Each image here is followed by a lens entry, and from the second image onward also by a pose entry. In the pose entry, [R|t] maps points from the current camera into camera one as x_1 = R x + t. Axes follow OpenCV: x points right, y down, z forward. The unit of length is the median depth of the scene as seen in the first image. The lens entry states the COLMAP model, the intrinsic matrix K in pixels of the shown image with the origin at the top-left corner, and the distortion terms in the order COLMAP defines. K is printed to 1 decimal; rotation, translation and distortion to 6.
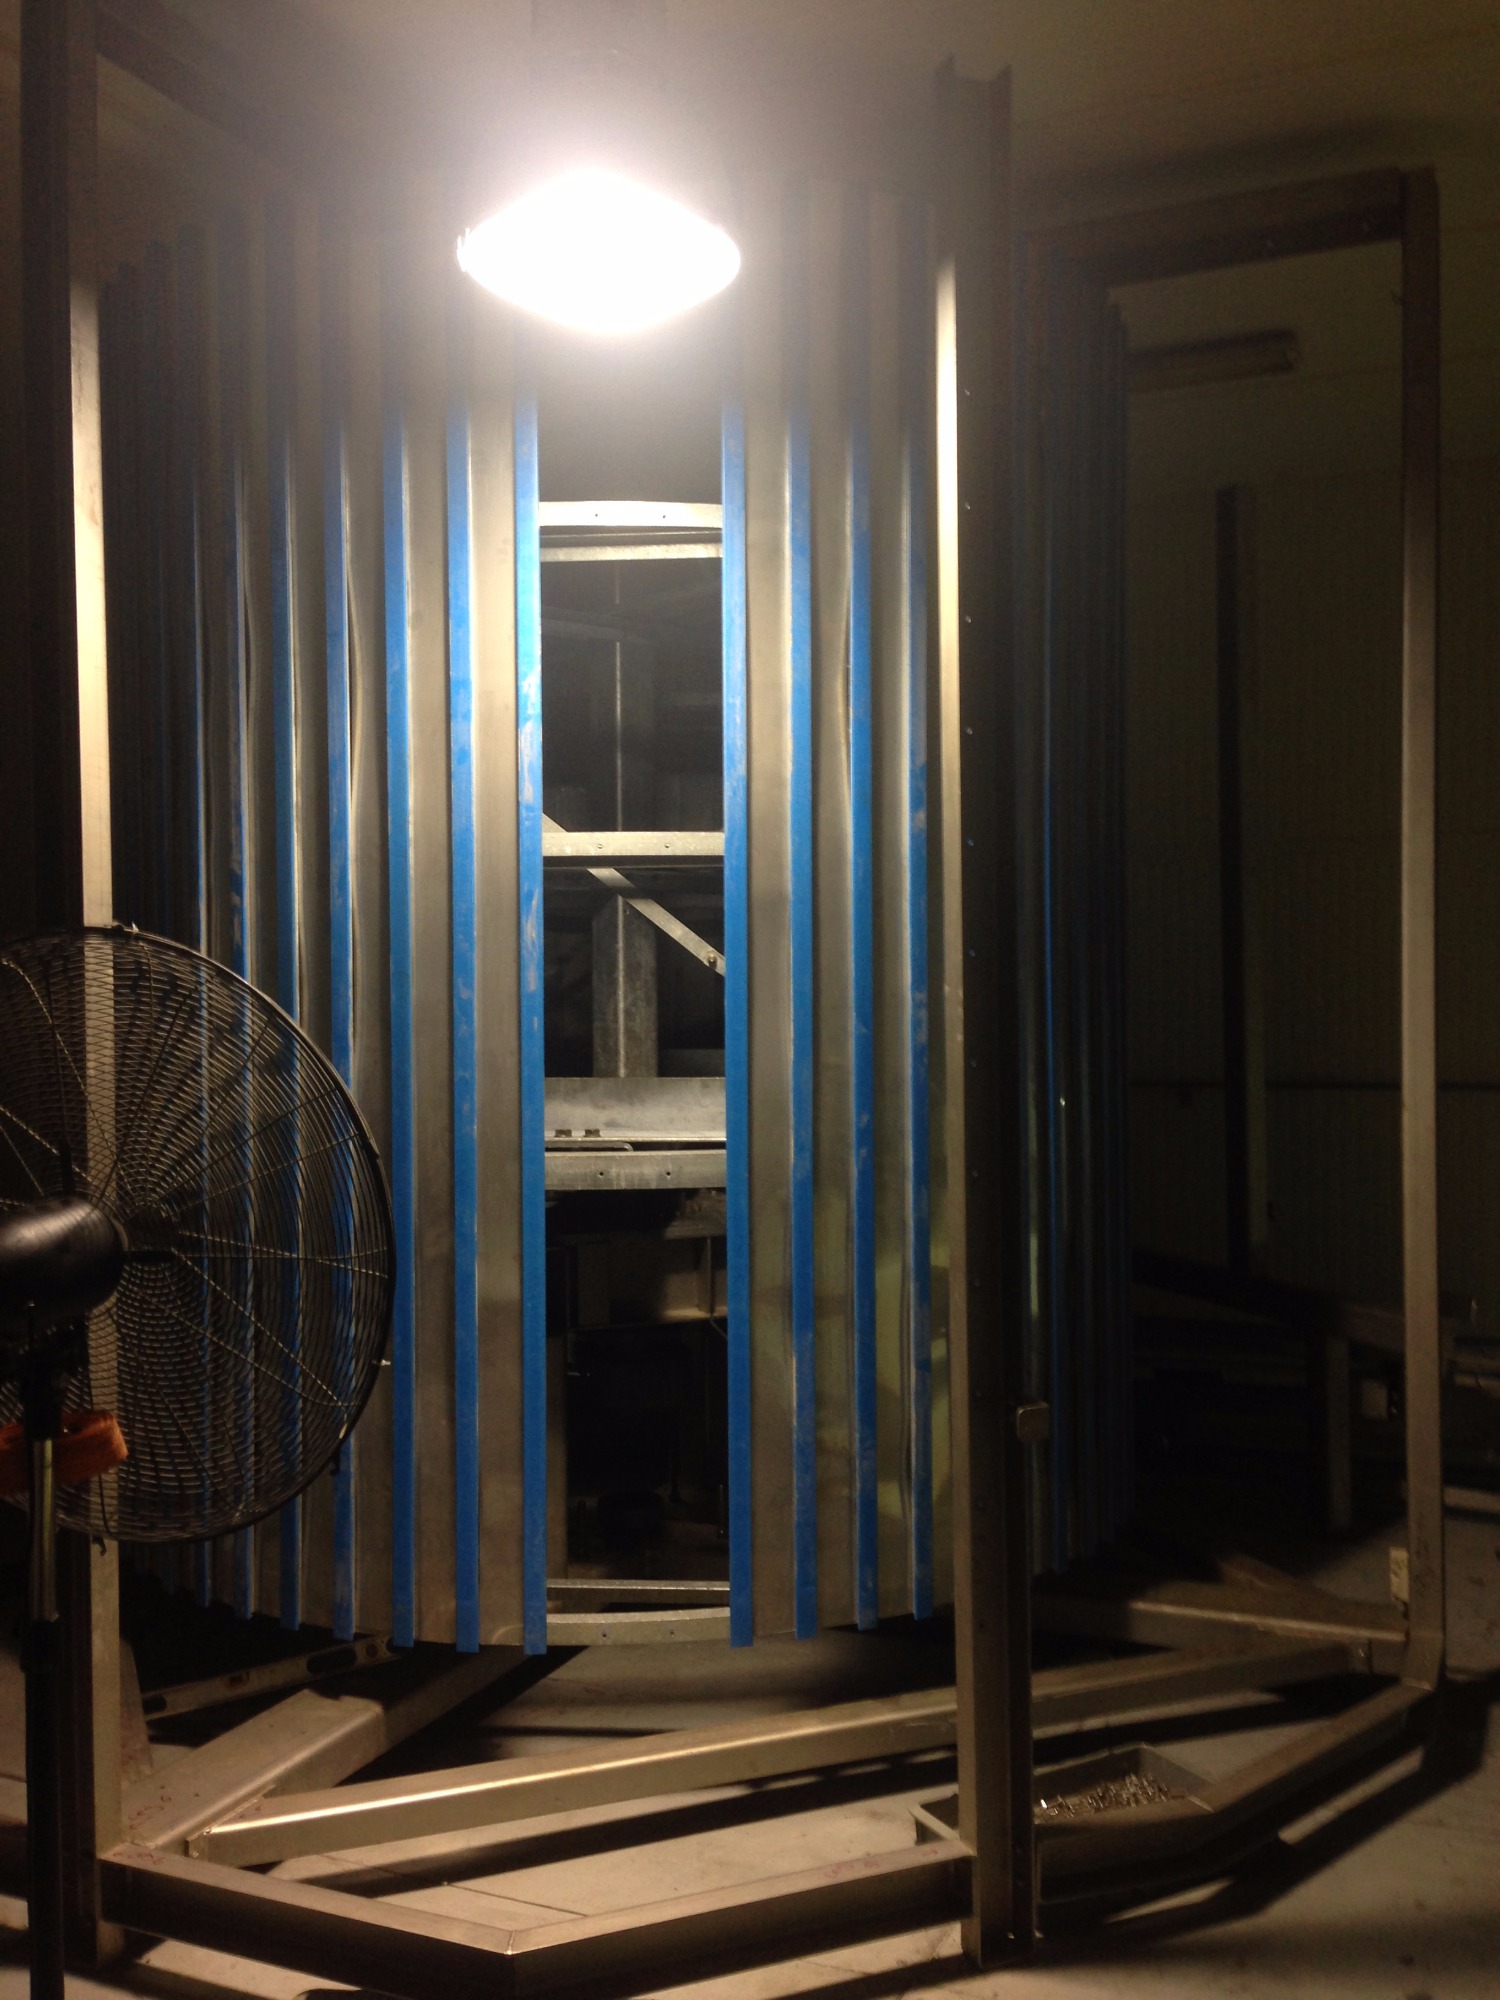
lens RADIAL K [[1868.3, 0, 754.7], [0, 1868.3, 992.3], [0, 0, 1]] dist [-0.001210, 0.000000]
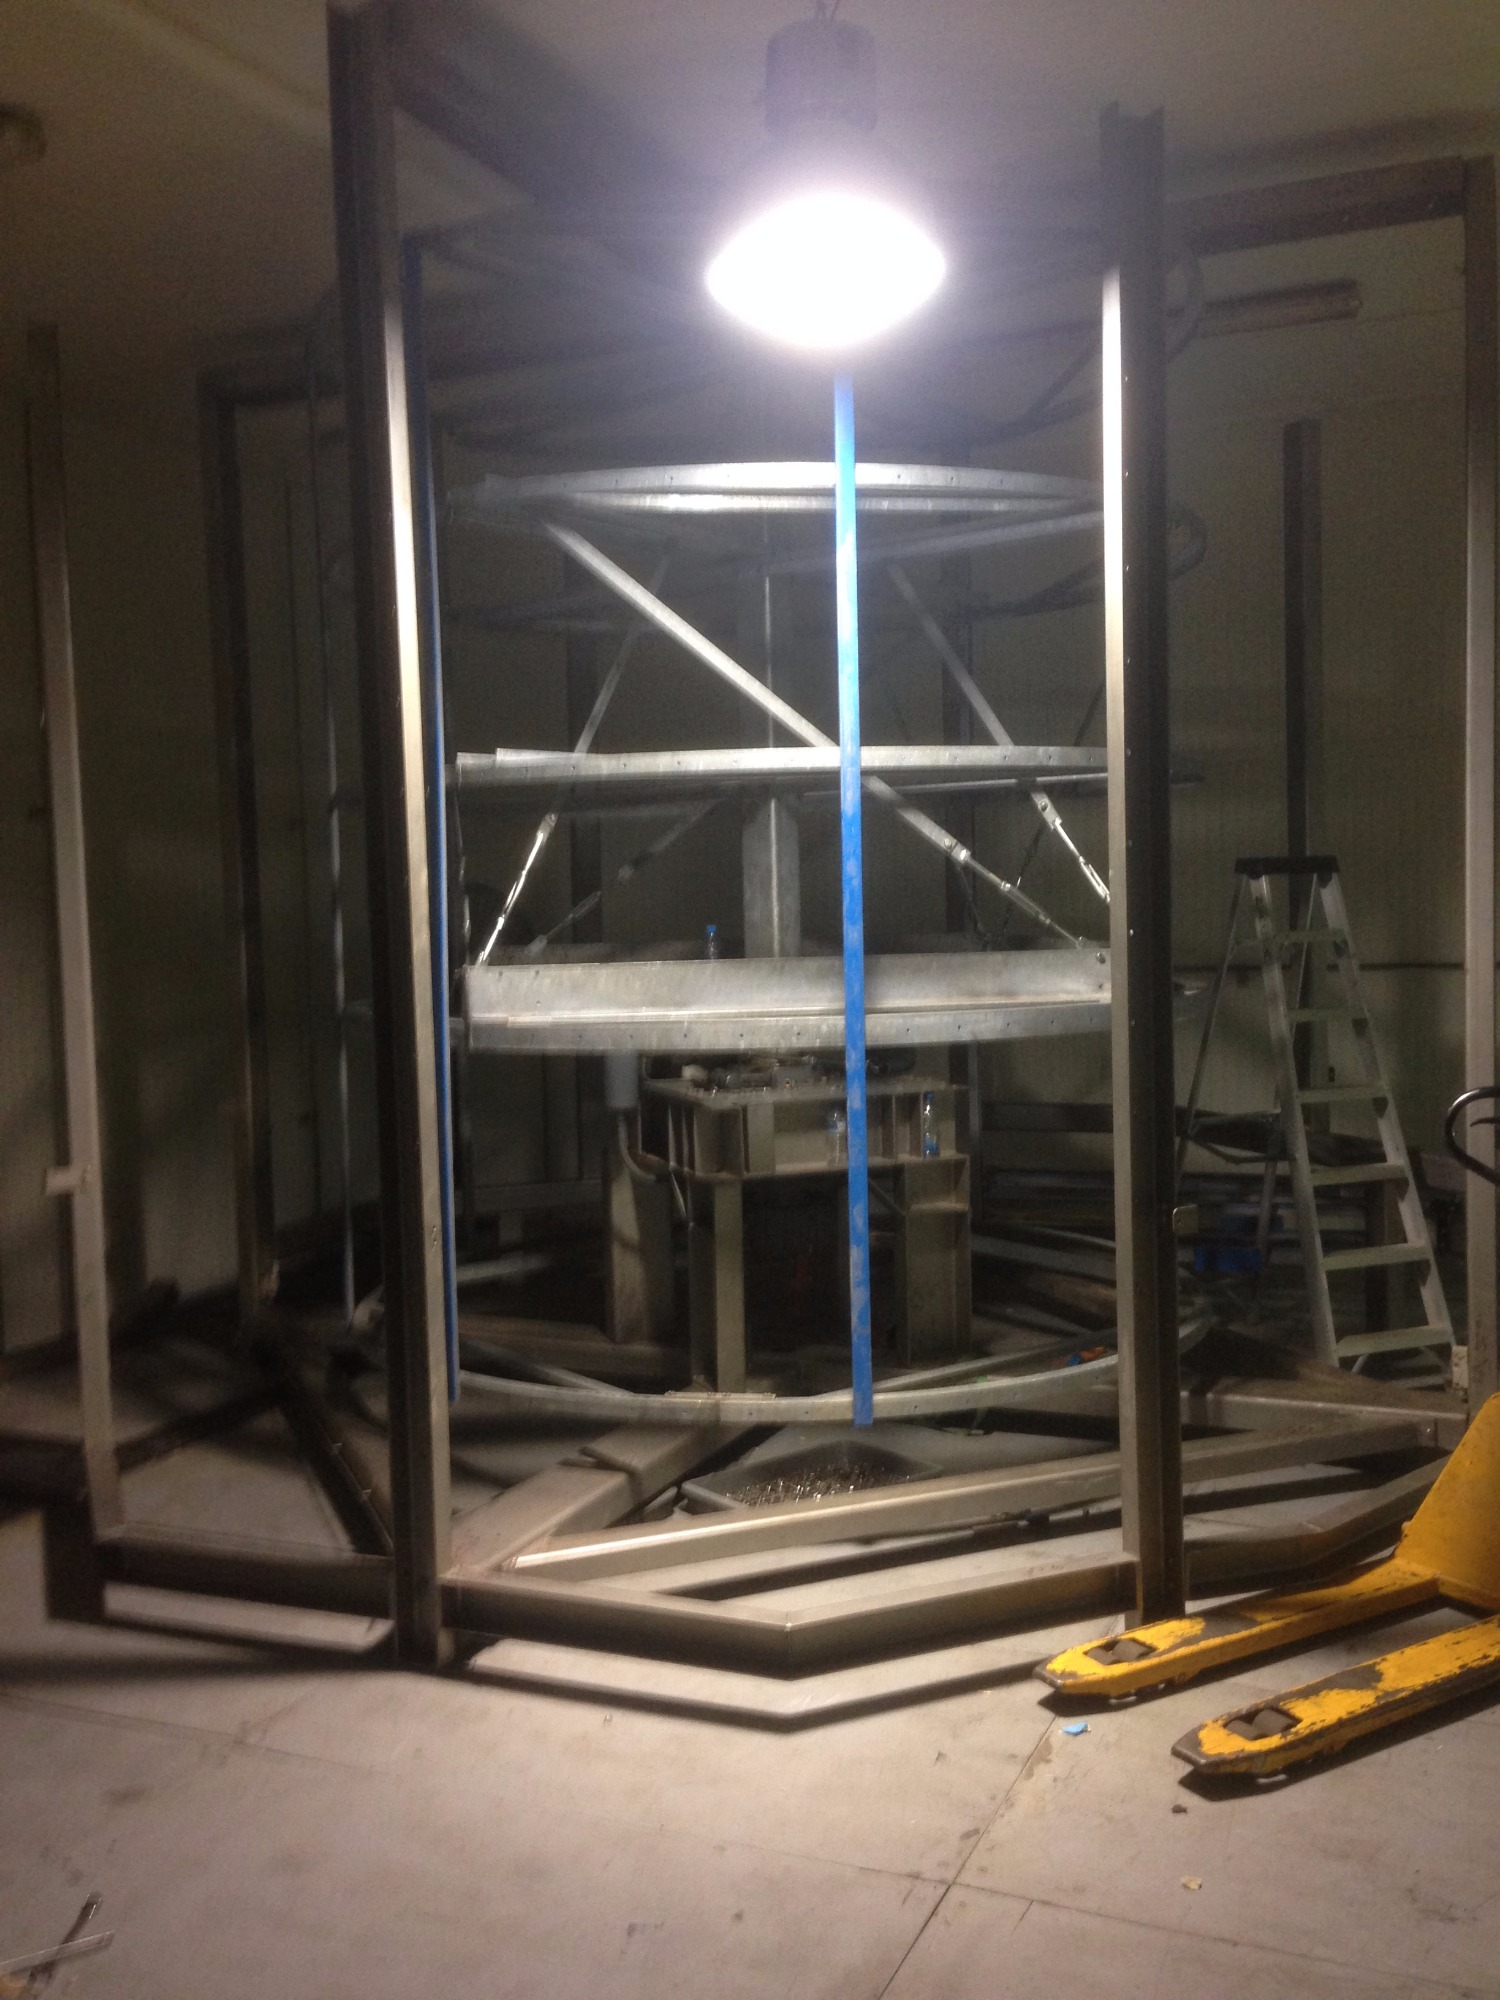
lens RADIAL K [[1868.3, 0, 734.9], [0, 1868.3, 1002.8], [0, 0, 1]] dist [-0.001210, 0.000000]
pose [[0.999709, -0.020231, -0.013130, -0.101325], [0.020907, 0.998347, 0.053537, 0.010073], [0.012025, -0.053796, 0.998480, -0.188590]]
